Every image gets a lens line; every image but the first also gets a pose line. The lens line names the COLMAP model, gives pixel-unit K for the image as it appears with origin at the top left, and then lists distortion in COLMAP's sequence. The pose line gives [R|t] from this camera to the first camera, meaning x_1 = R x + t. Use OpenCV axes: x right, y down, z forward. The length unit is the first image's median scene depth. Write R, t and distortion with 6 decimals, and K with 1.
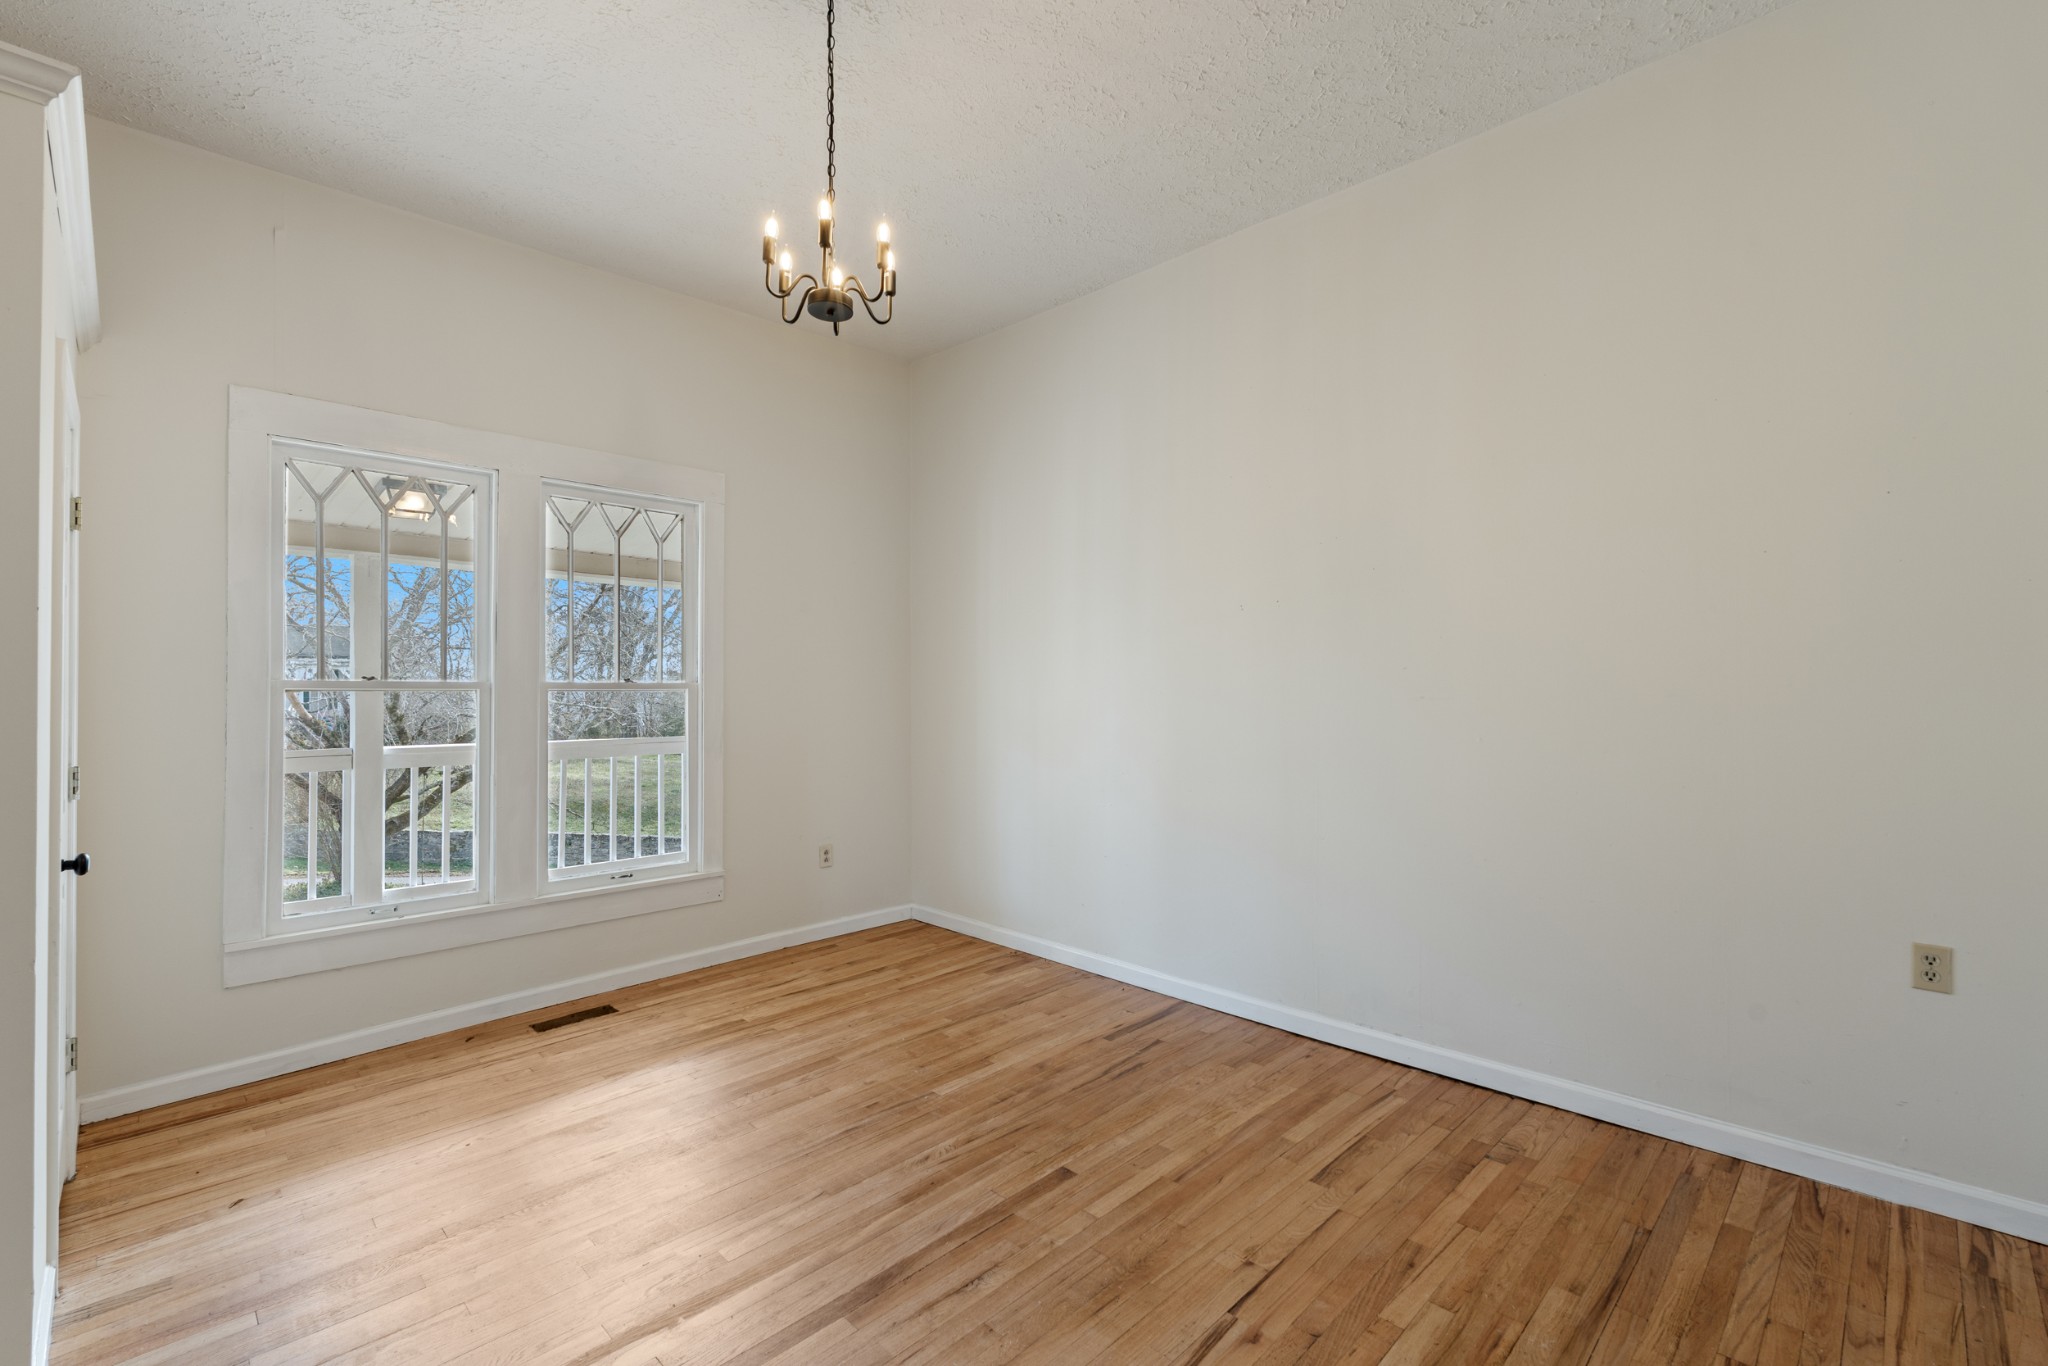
lens RADIAL K [[895.9, 0, 1020.2], [0, 895.9, 693.8], [0, 0, 1]] dist [-0.001982, -0.000212]
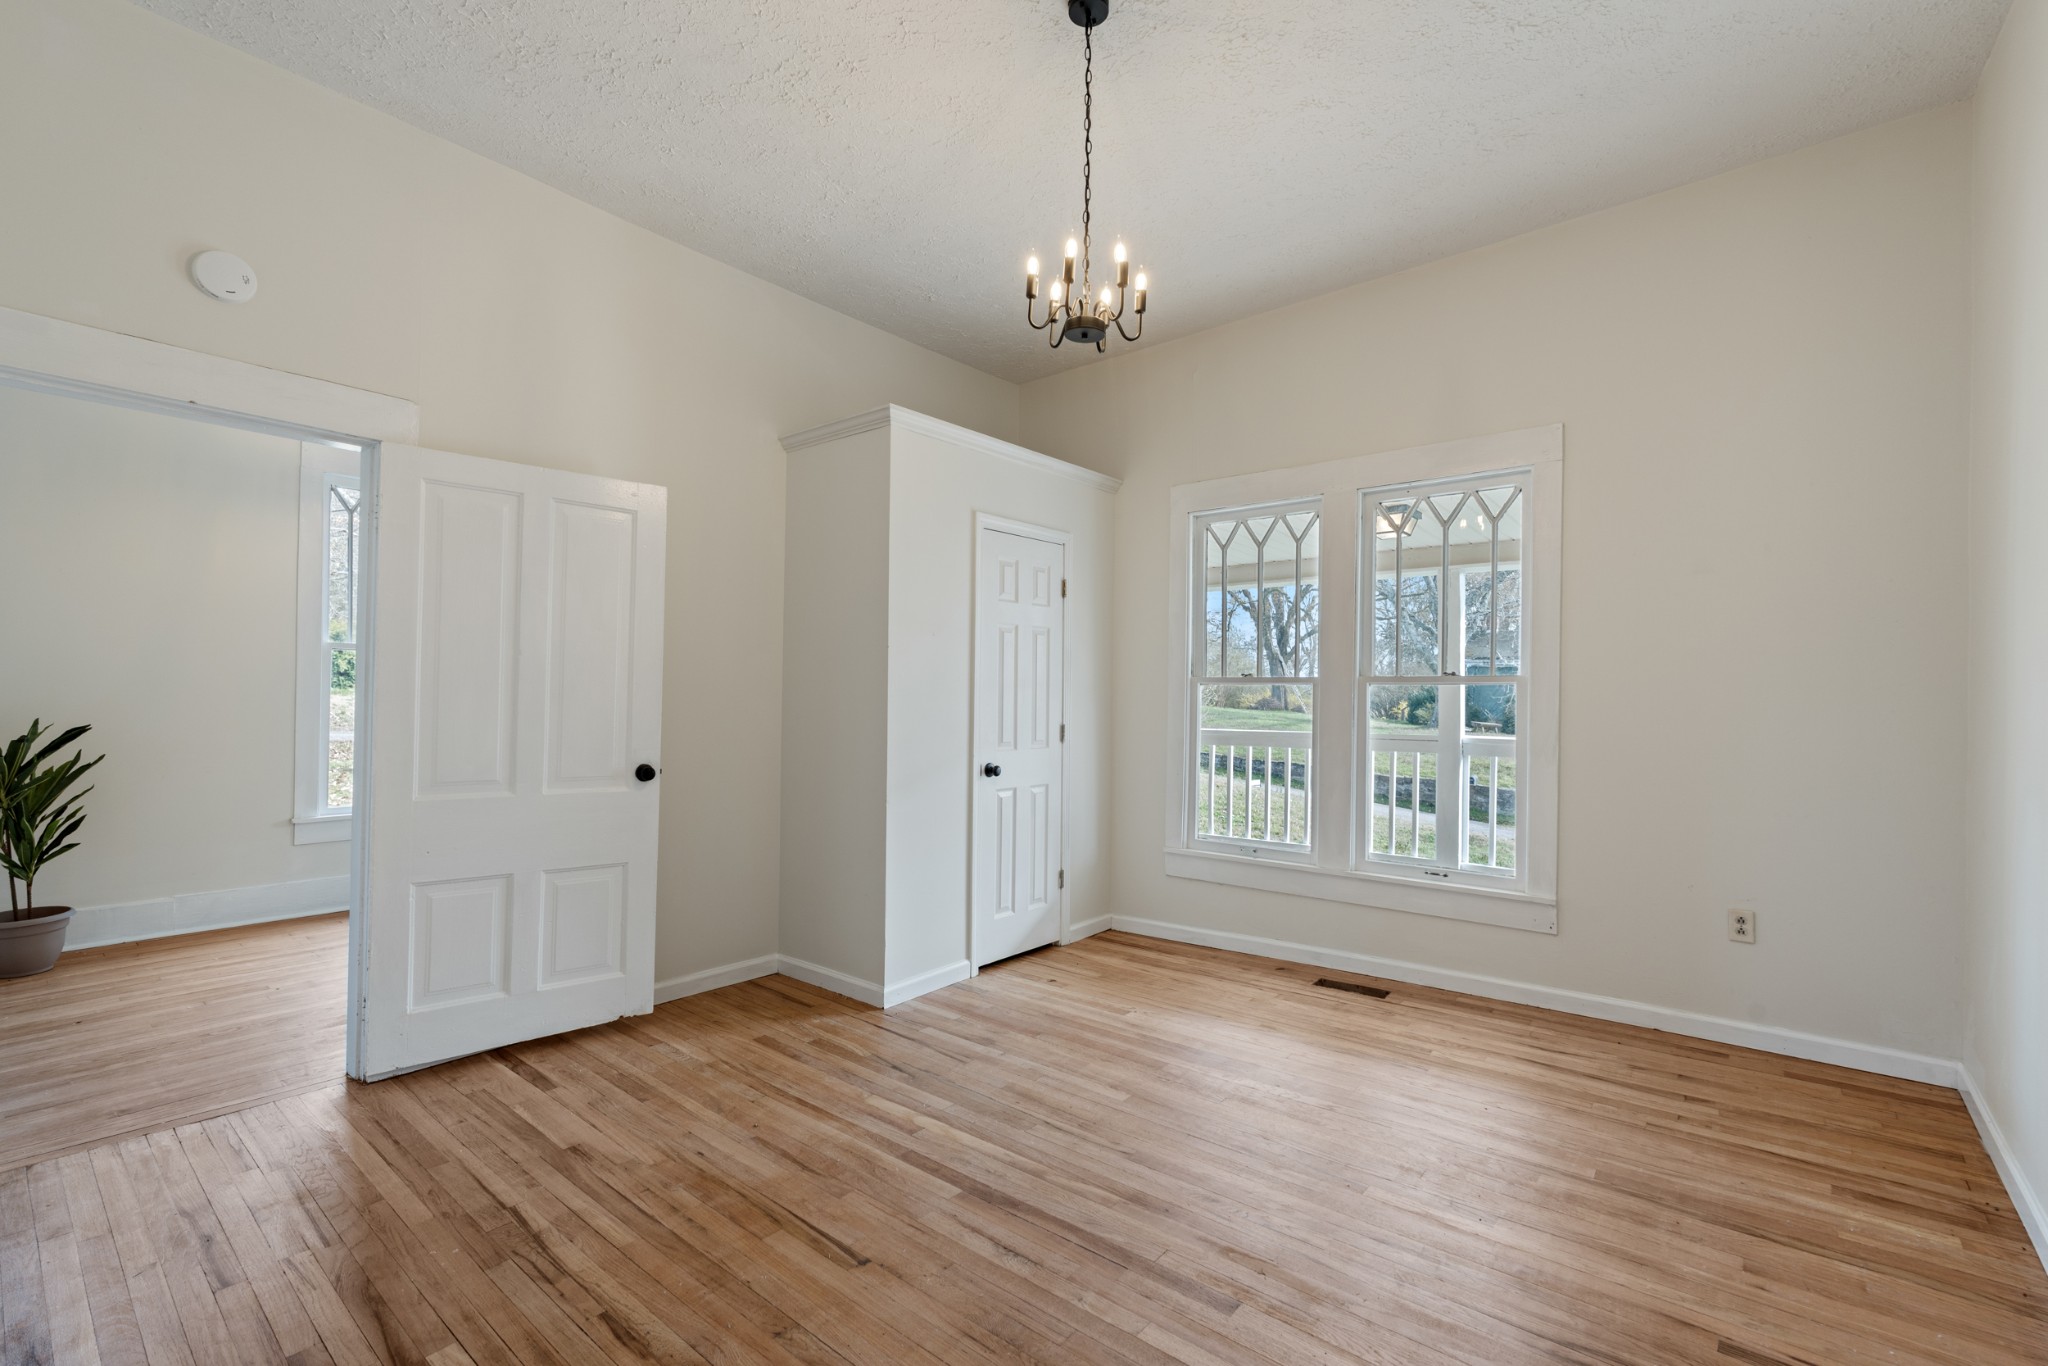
lens RADIAL K [[895.9, 0, 1020.2], [0, 895.9, 693.8], [0, 0, 1]] dist [-0.001982, -0.000212]
pose [[0.081371, 0.005642, -0.996668, 0.503800], [-0.004542, 0.999976, 0.005290, 0.004004], [0.996674, 0.004097, 0.081394, 0.477496]]
